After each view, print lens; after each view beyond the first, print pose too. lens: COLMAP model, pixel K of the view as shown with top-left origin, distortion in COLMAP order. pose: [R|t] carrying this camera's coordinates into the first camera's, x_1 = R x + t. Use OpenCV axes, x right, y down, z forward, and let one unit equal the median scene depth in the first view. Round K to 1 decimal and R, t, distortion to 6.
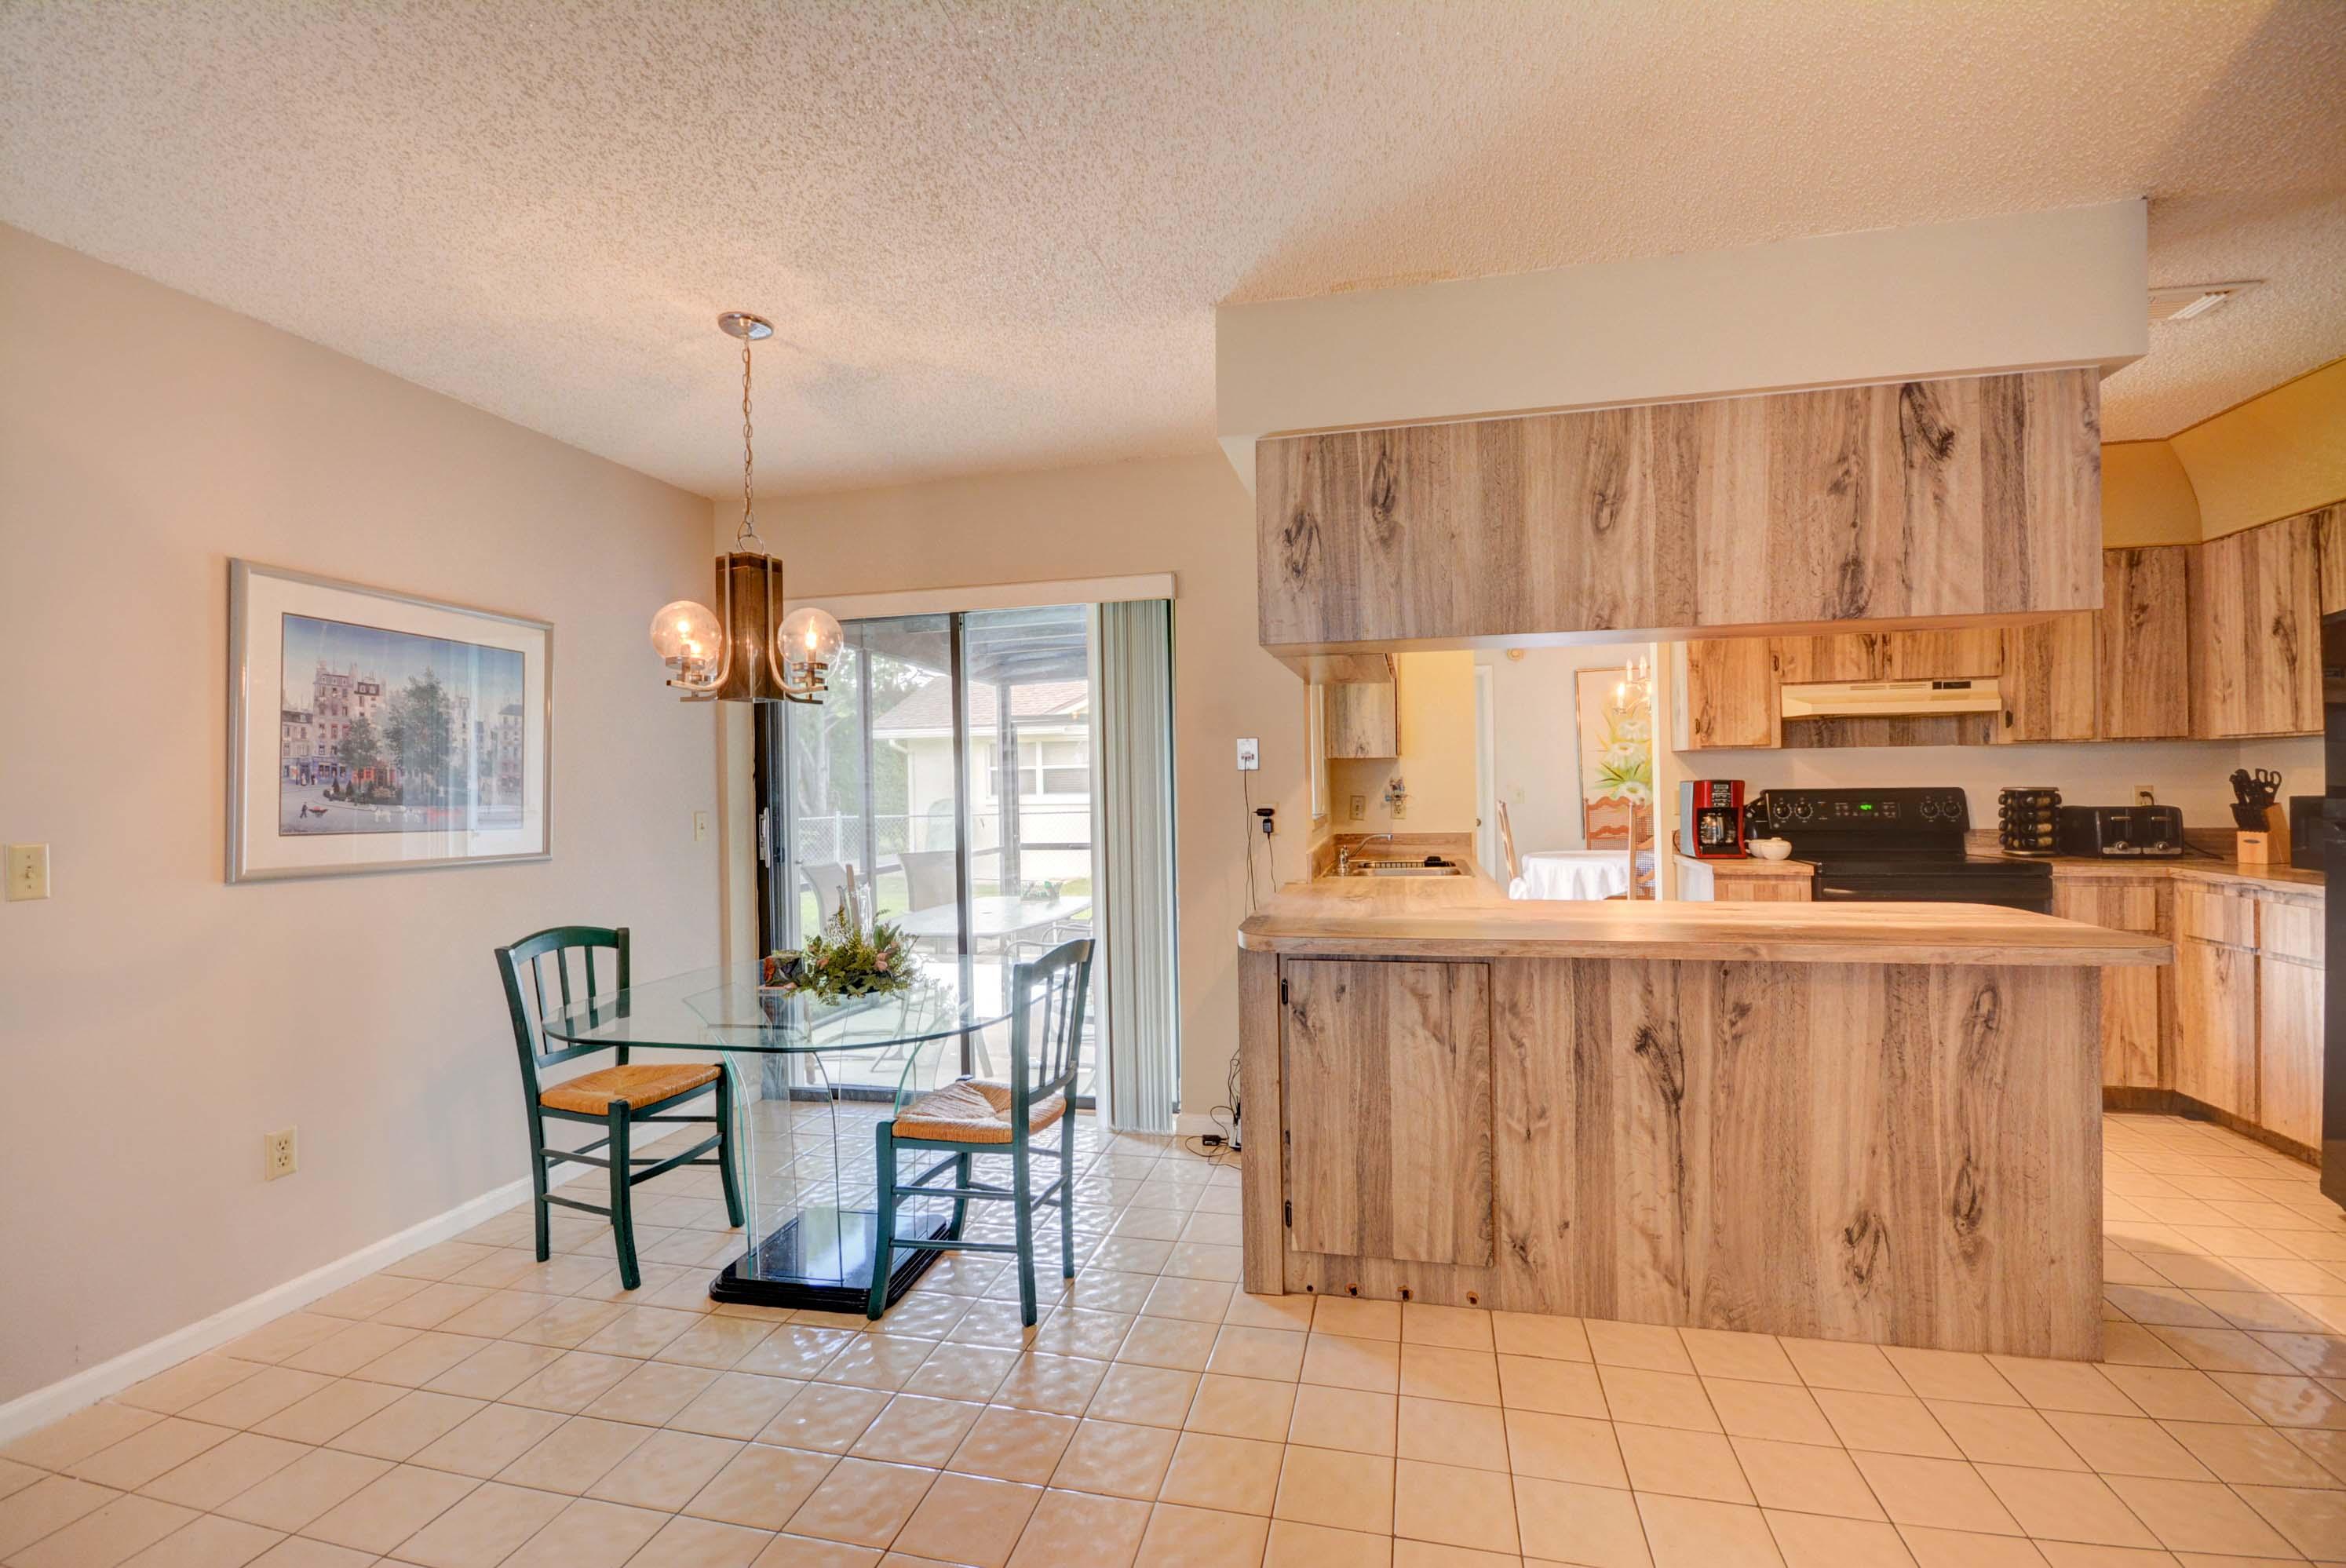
lens RADIAL K [[1031.1, 0, 1165.0], [0, 1031.1, 779.4], [0, 0, 1]] dist [0.003443, -0.009865]
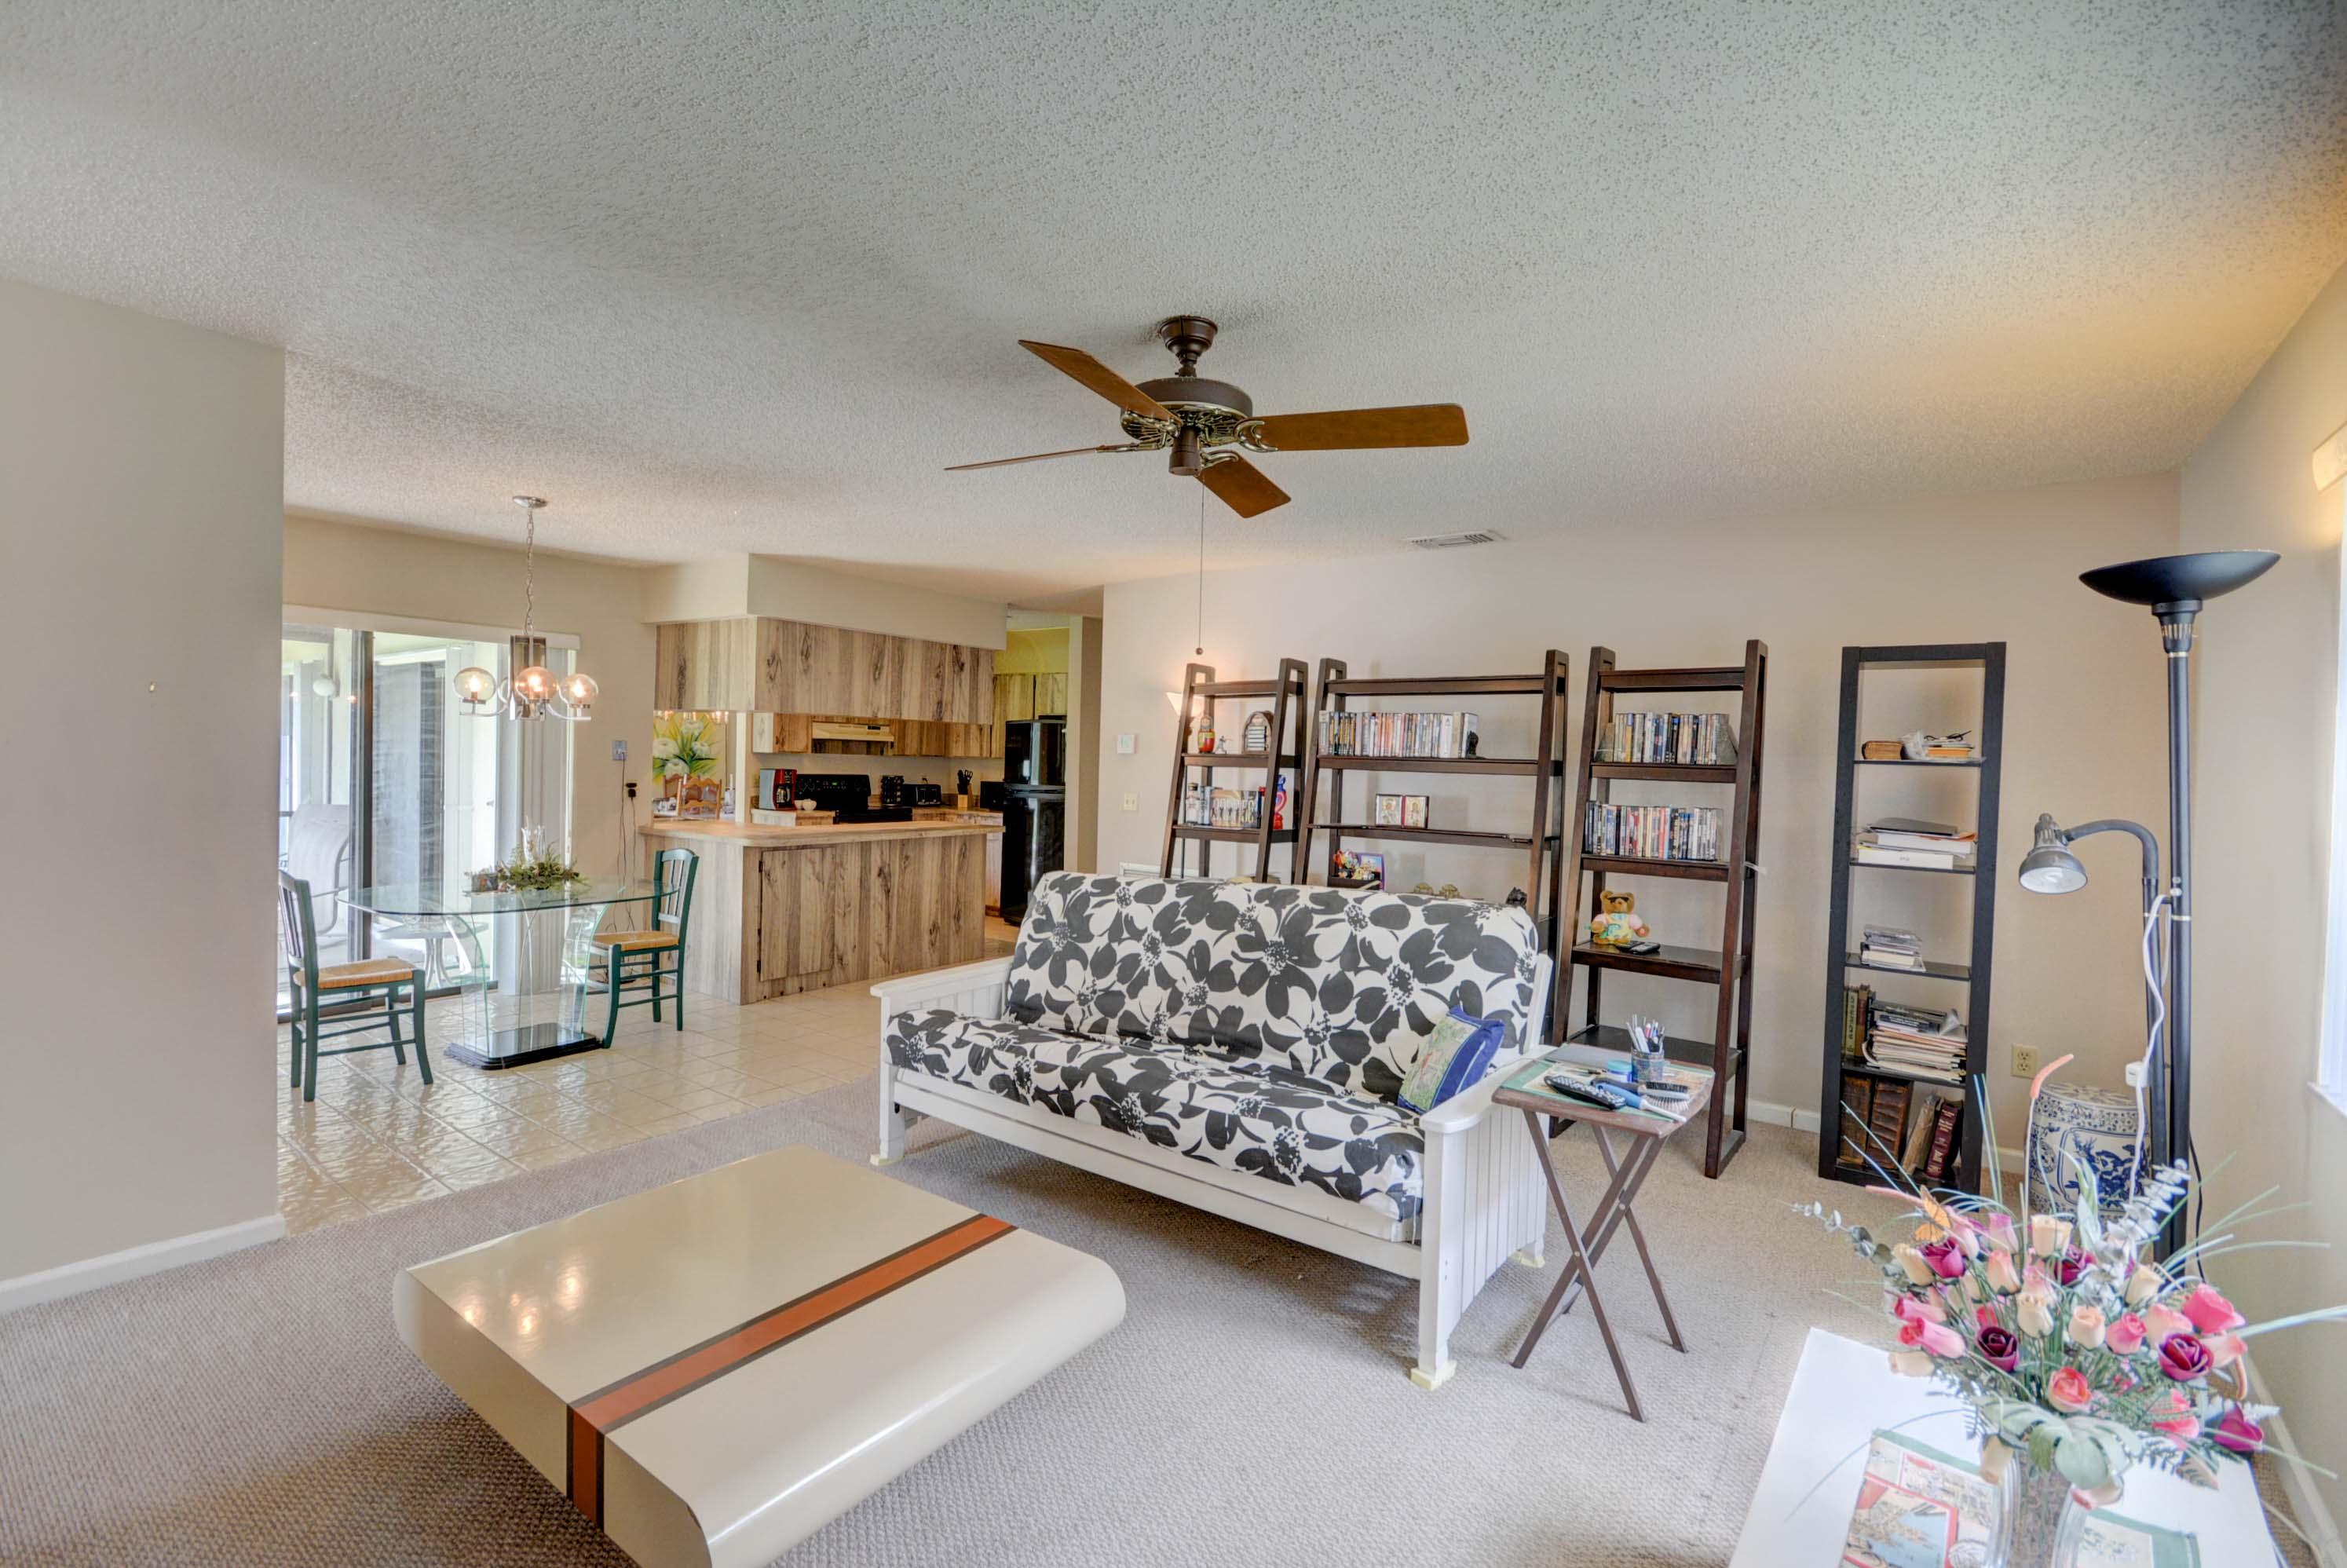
lens RADIAL K [[1031.6, 0, 1159.2], [0, 1031.6, 779.2], [0, 0, 1]] dist [0.003443, -0.009865]
pose [[0.393098, 0.009884, 0.919443, -1.615286], [-0.035181, 0.999372, 0.004297, -0.022751], [-0.918823, -0.034036, 0.393199, -0.667258]]
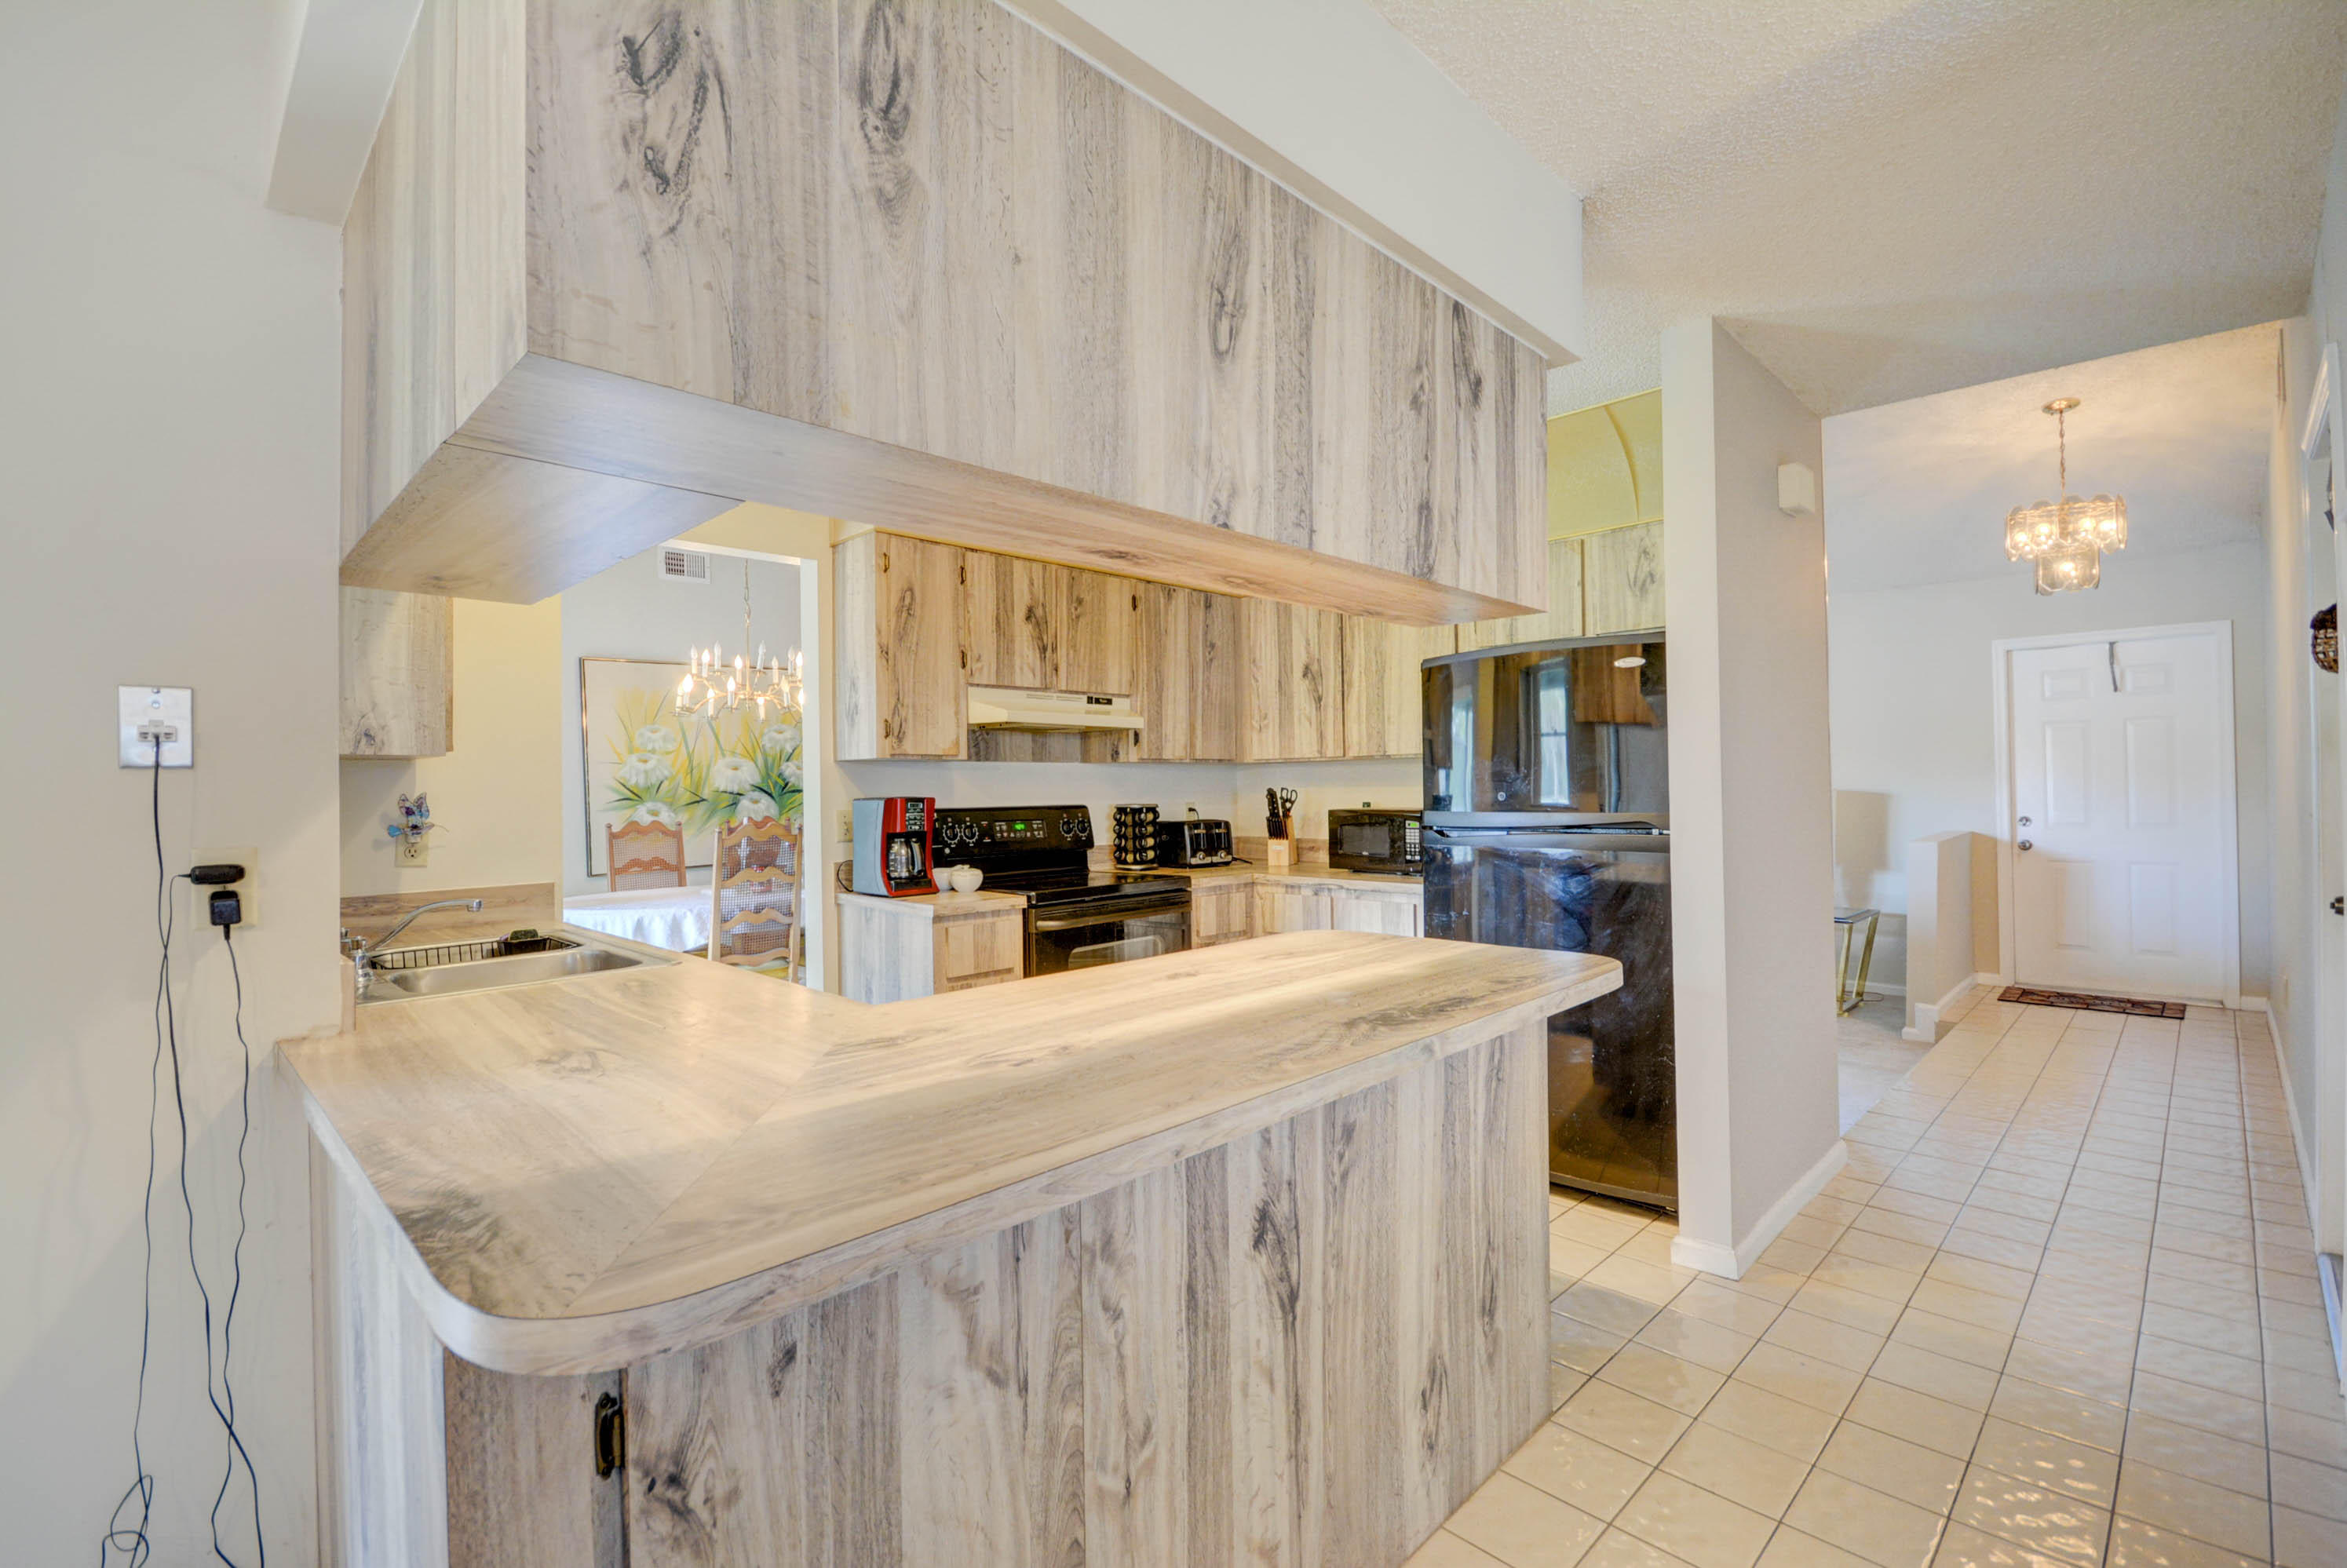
lens RADIAL K [[1031.5, 0, 1170.7], [0, 1031.5, 777.4], [0, 0, 1]] dist [0.003443, -0.009865]
pose [[0.521500, 0.017255, 0.853077, -0.072502], [0.003284, 0.999748, -0.022229, 0.006270], [-0.853245, 0.014394, 0.521312, 0.688464]]
